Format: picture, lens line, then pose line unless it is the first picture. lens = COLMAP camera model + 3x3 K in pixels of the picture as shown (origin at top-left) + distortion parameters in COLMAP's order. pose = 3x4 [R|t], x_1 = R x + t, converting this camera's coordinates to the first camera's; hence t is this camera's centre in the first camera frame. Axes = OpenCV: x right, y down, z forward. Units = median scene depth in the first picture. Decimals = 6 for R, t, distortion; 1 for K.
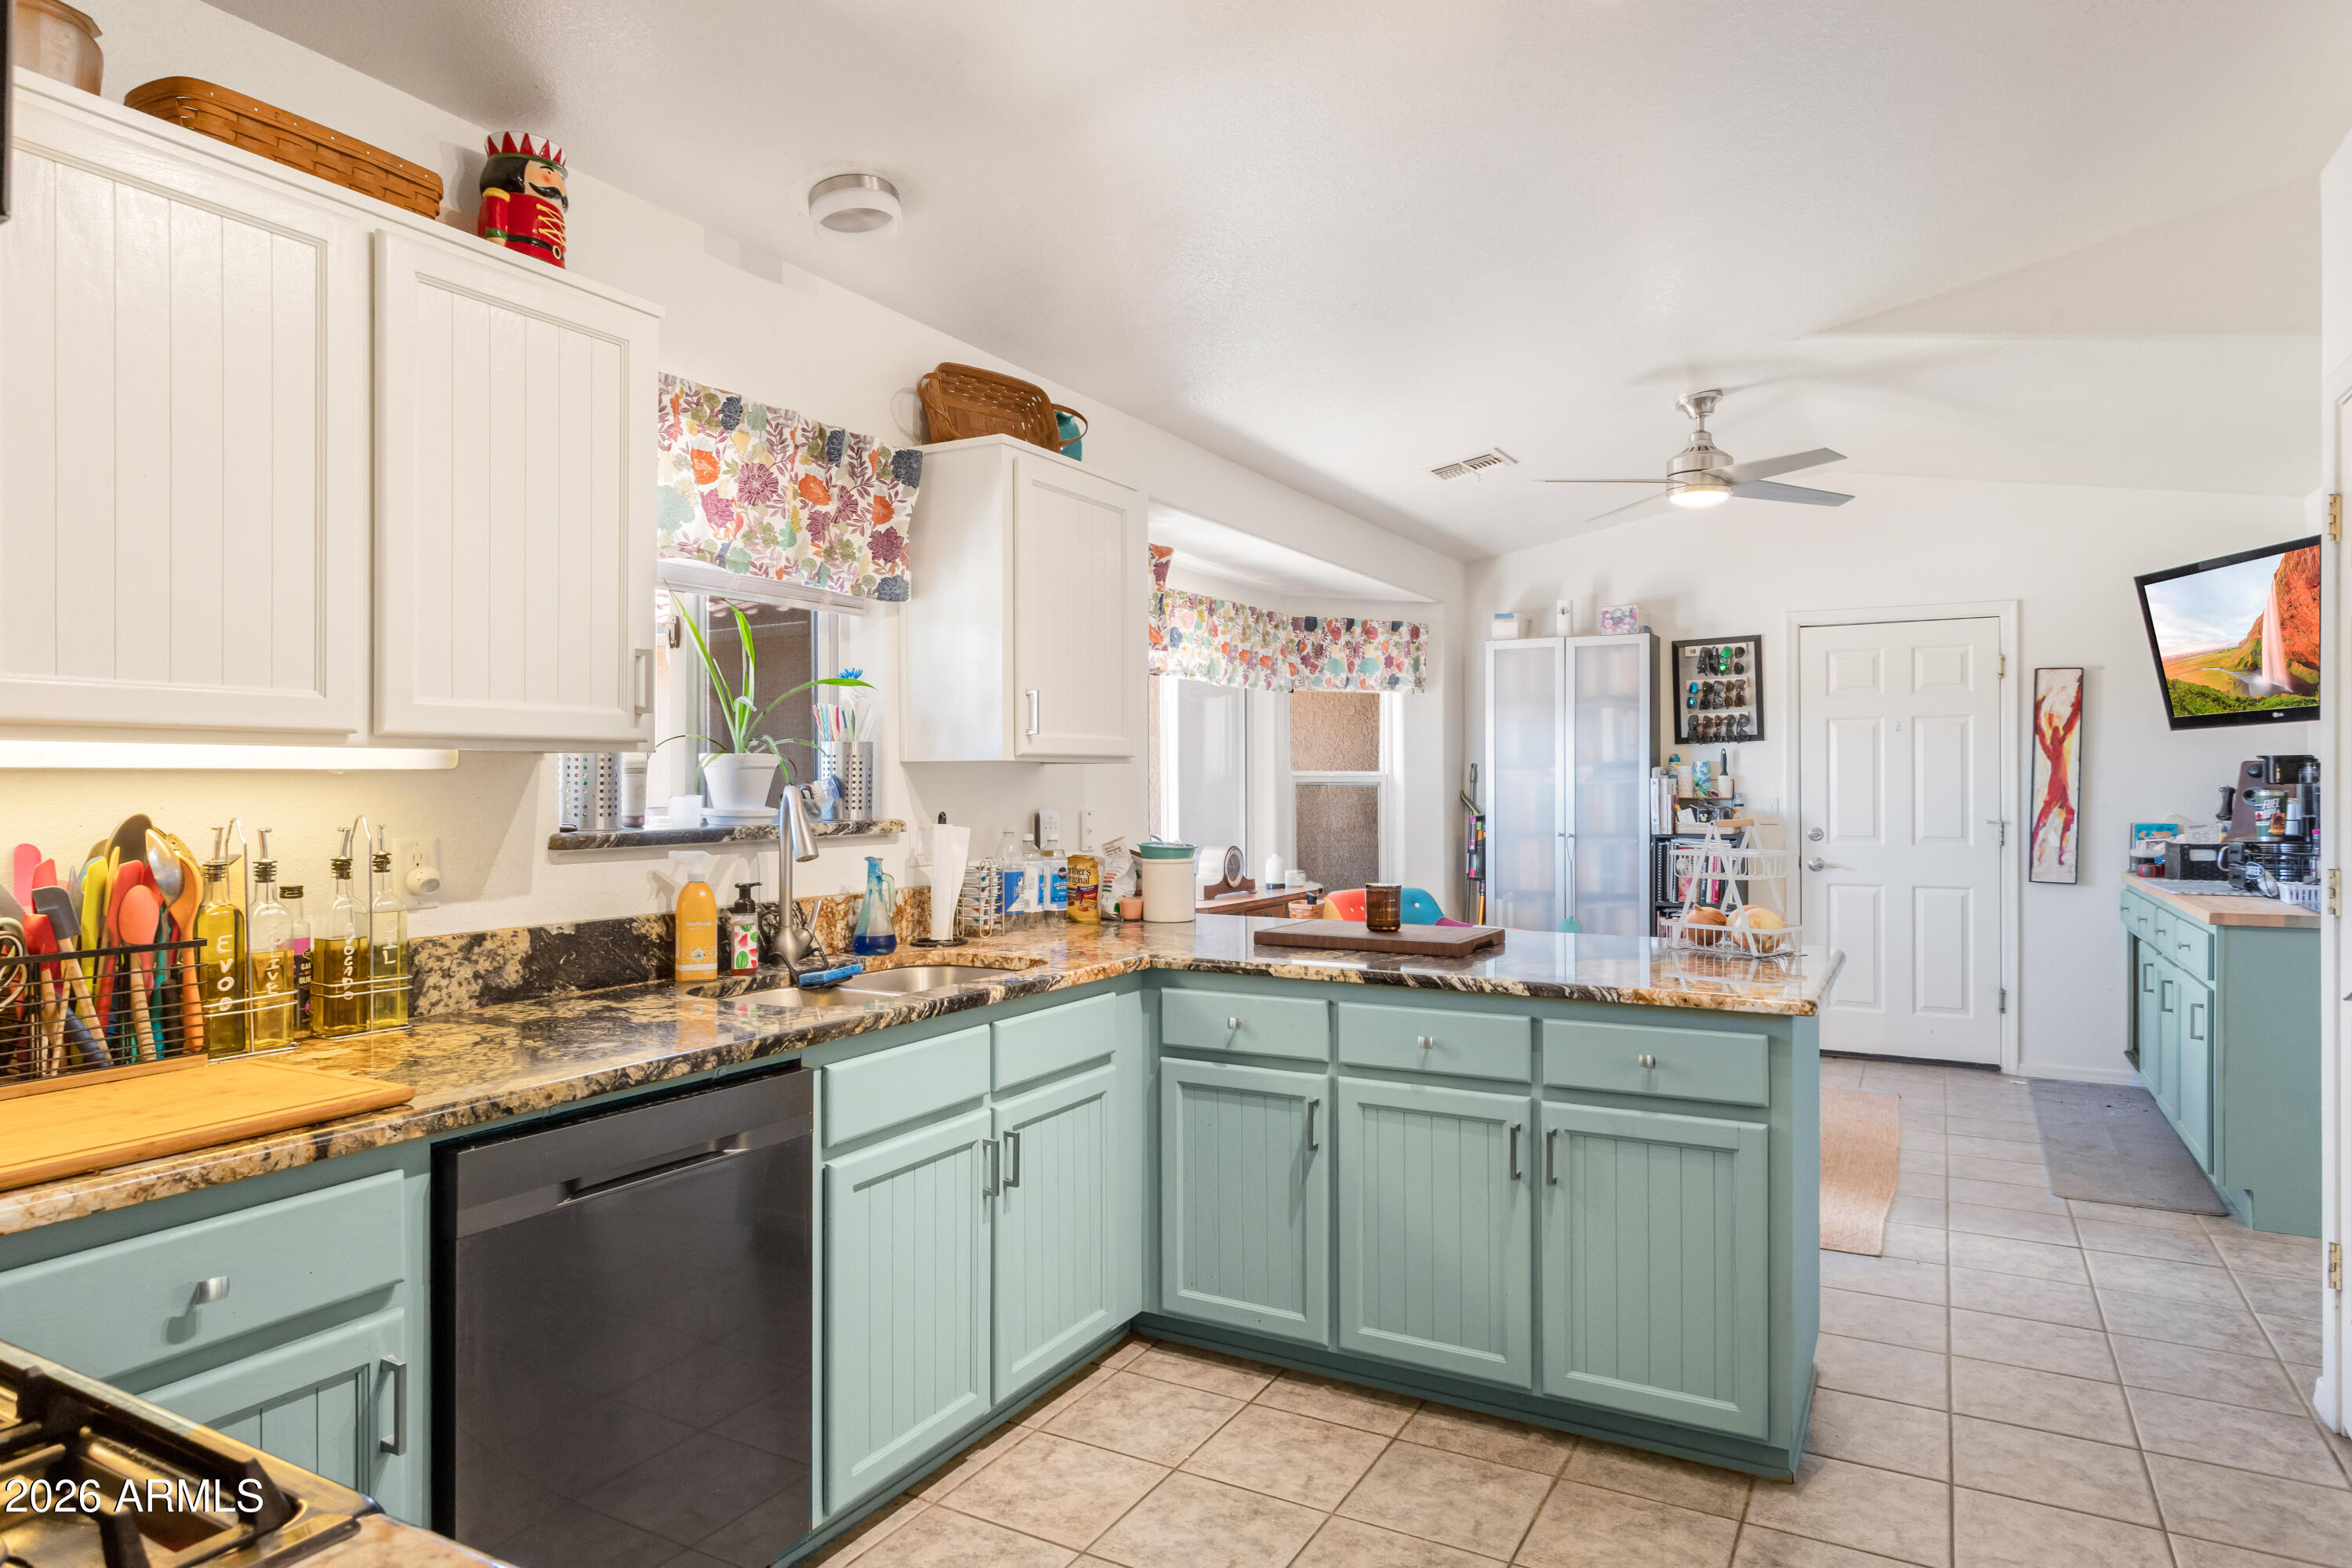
lens RADIAL K [[1358.6, 0, 1179.2], [0, 1358.6, 777.3], [0, 0, 1]] dist [-0.003006, -0.000434]
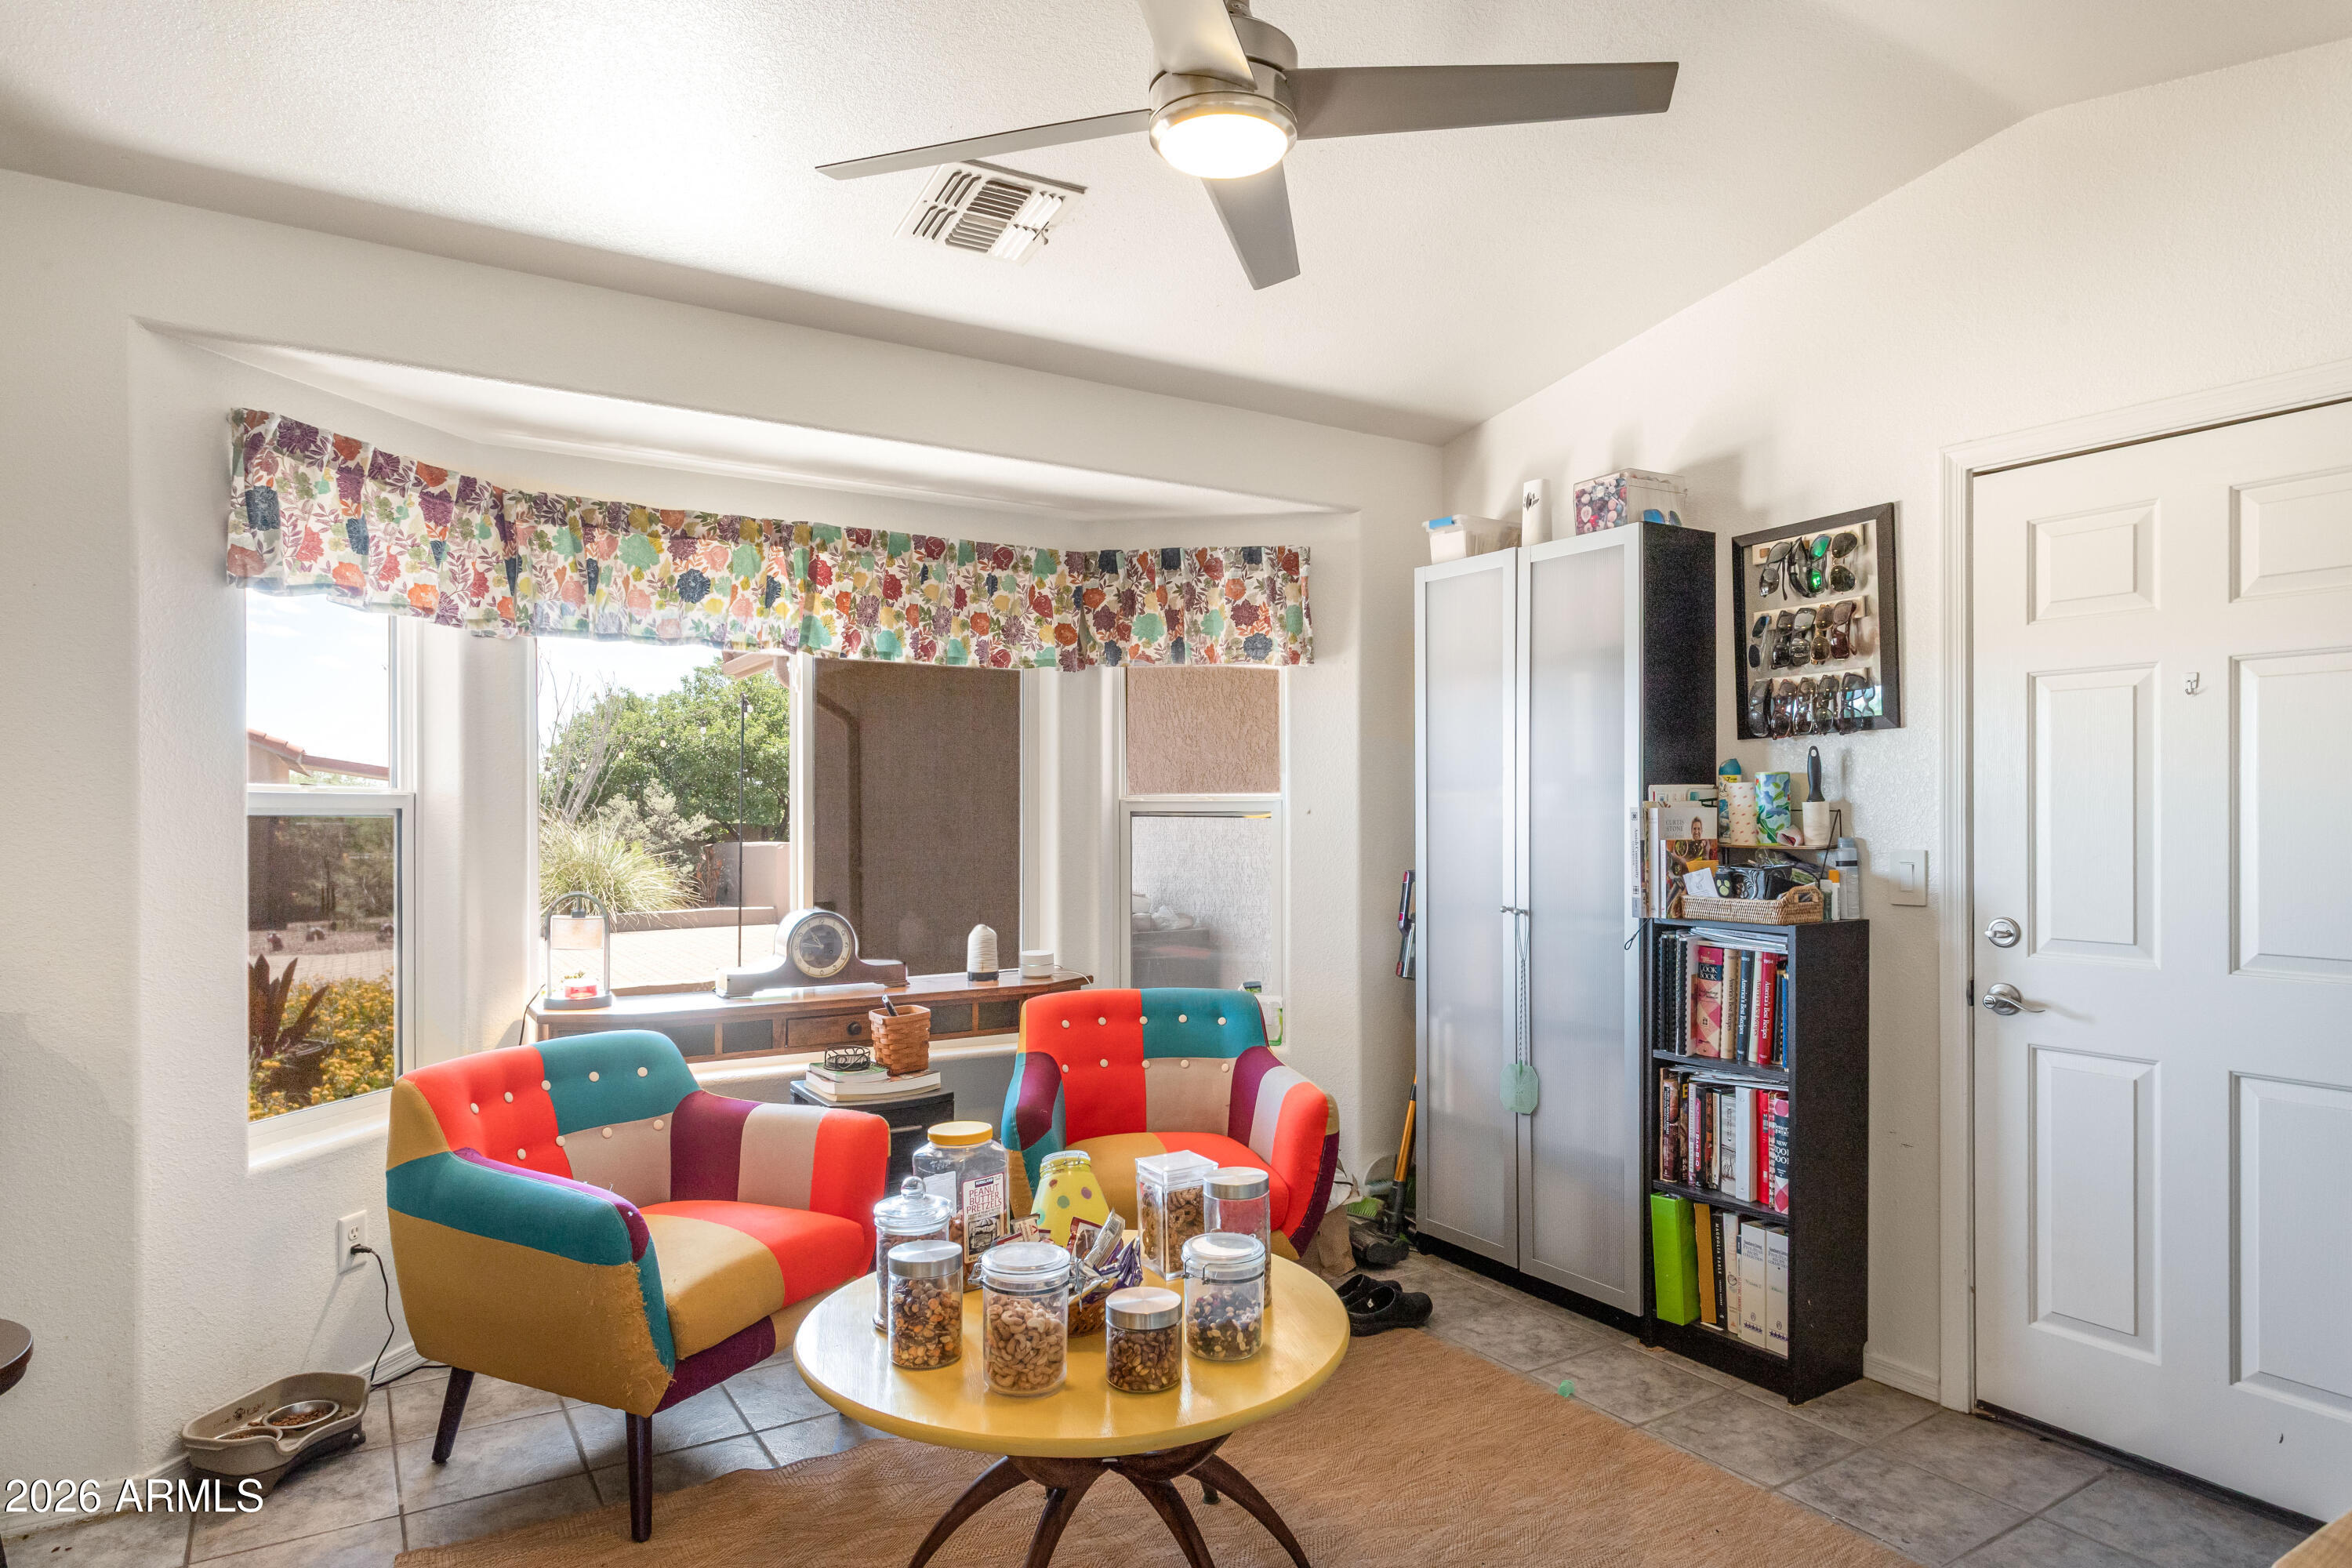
lens RADIAL K [[1358.6, 0, 1174.7], [0, 1358.6, 800.6], [0, 0, 1]] dist [-0.003006, -0.000434]
pose [[0.885505, -0.000776, -0.464628, 0.424723], [0.001836, 0.999997, 0.001828, -0.003026], [0.464625, -0.002472, 0.885504, 0.463789]]
